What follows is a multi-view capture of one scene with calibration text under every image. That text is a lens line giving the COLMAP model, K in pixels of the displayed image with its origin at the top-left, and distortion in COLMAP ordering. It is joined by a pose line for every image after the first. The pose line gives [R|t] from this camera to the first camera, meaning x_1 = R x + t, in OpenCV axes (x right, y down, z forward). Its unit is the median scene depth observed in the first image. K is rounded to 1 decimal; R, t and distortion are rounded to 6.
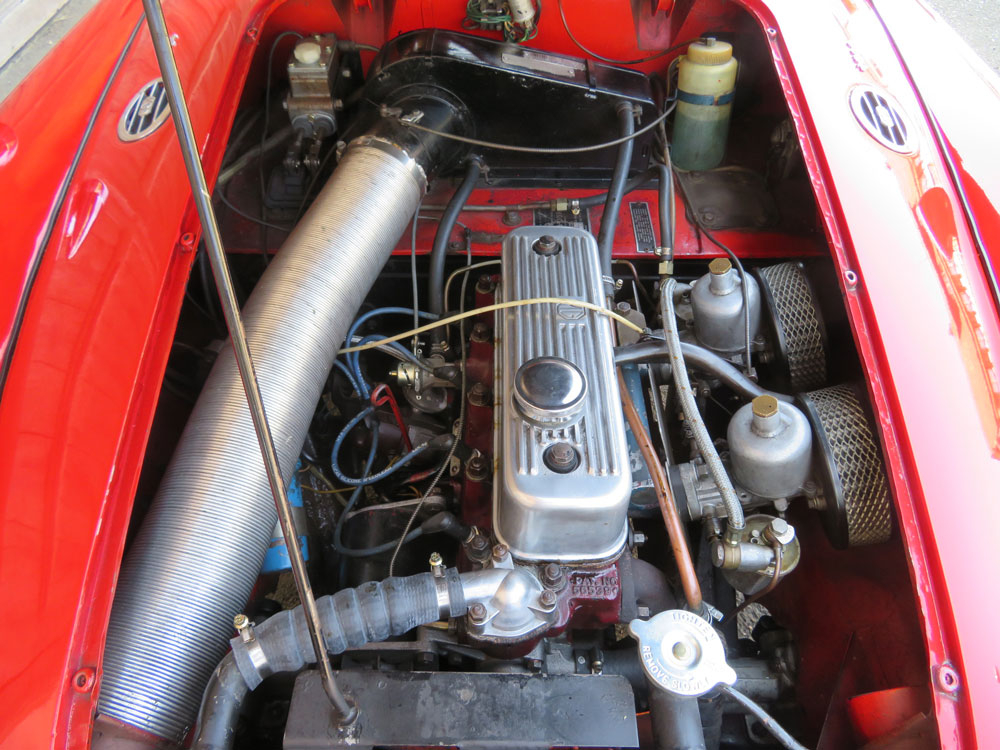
lens RADIAL K [[699.8, 0, 500.0], [0, 699.8, 375.0], [0, 0, 1]] dist [-0.003421, -0.000044]
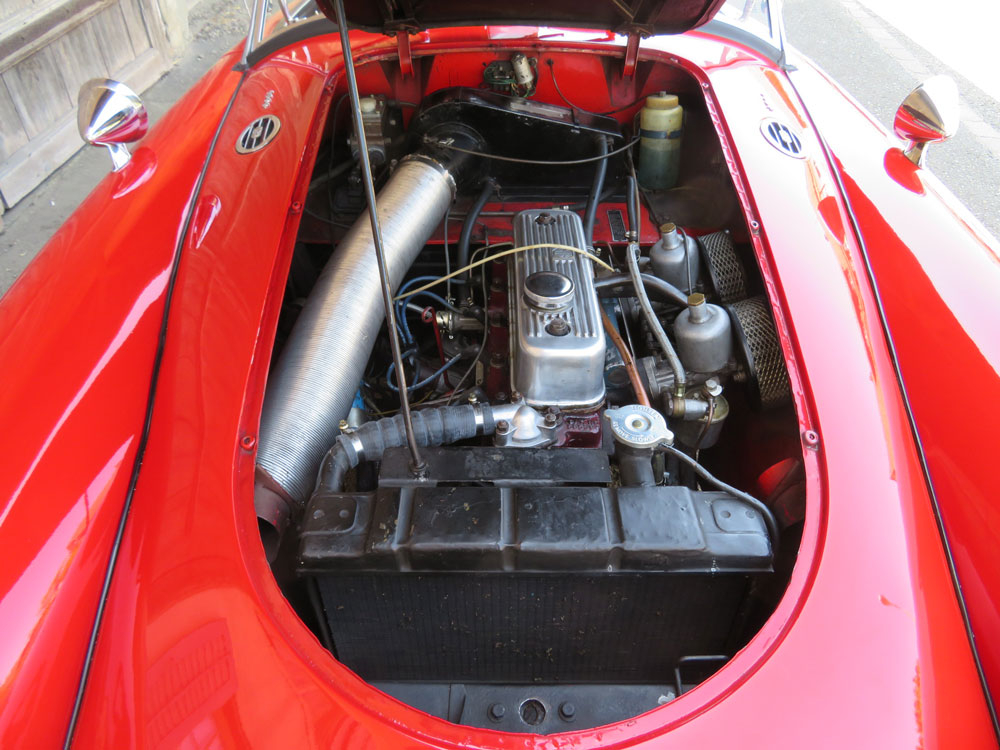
lens RADIAL K [[700.7, 0, 500.0], [0, 700.7, 375.0], [0, 0, 1]] dist [0.017125, -0.044726]
pose [[0.999976, -0.006210, 0.003084, -0.030207], [0.006593, 0.989261, -0.146014, 0.330444], [-0.002144, 0.146031, 0.989278, -0.346571]]
